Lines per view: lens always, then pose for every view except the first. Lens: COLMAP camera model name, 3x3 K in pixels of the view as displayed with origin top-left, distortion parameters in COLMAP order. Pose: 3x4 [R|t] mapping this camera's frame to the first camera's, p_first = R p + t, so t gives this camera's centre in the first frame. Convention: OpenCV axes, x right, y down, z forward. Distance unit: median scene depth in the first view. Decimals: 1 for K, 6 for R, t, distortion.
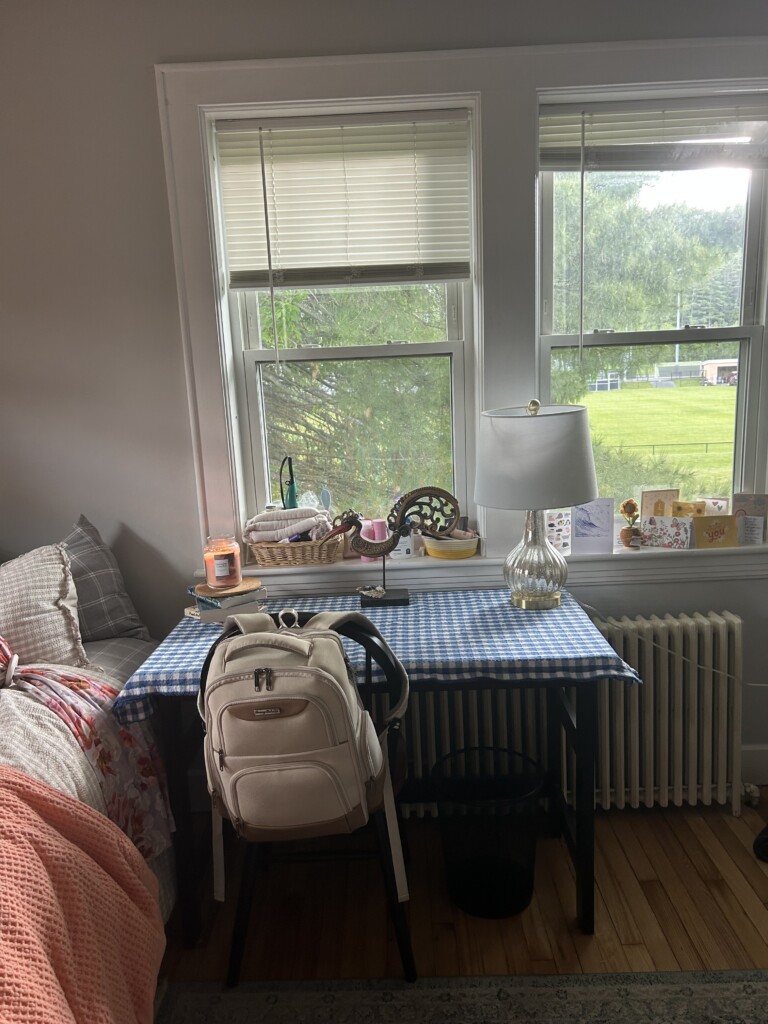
lens RADIAL K [[759.6, 0, 384.0], [0, 759.6, 512.0], [0, 0, 1]] dist [0.047503, -0.040979]
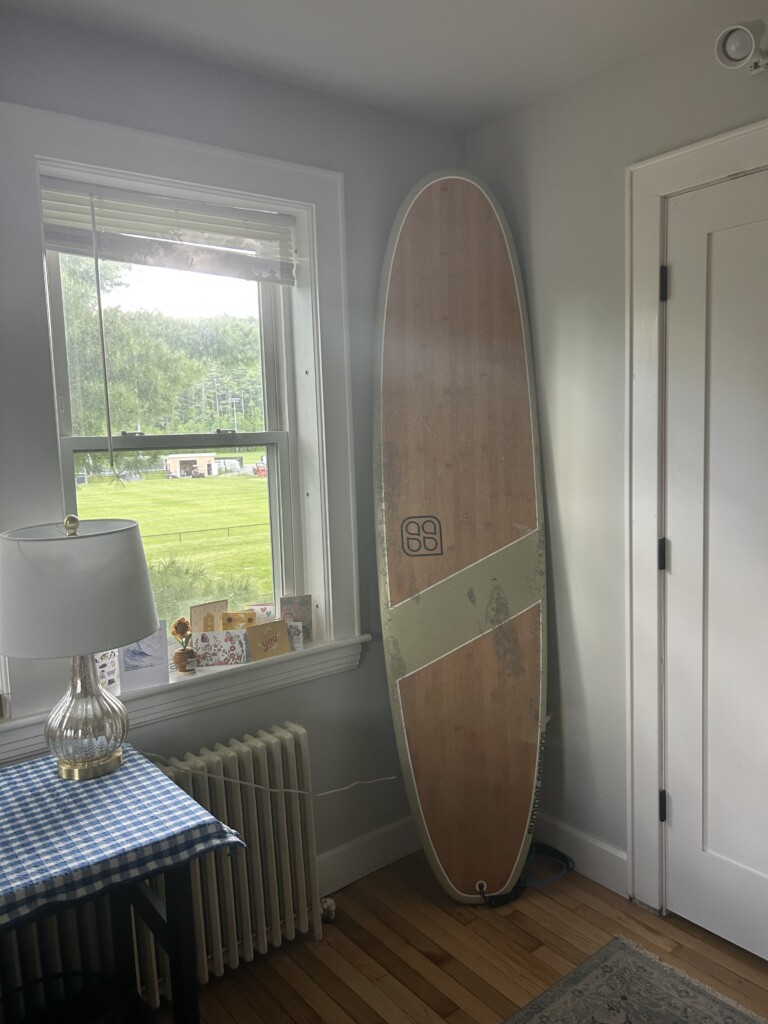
lens RADIAL K [[787.5, 0, 384.0], [0, 787.5, 512.0], [0, 0, 1]] dist [0.016828, -0.001484]
pose [[0.805613, -0.050204, 0.590311, -0.031415], [0.125599, 0.988227, -0.087363, -0.036719], [-0.578975, 0.144523, 0.802434, 0.134269]]
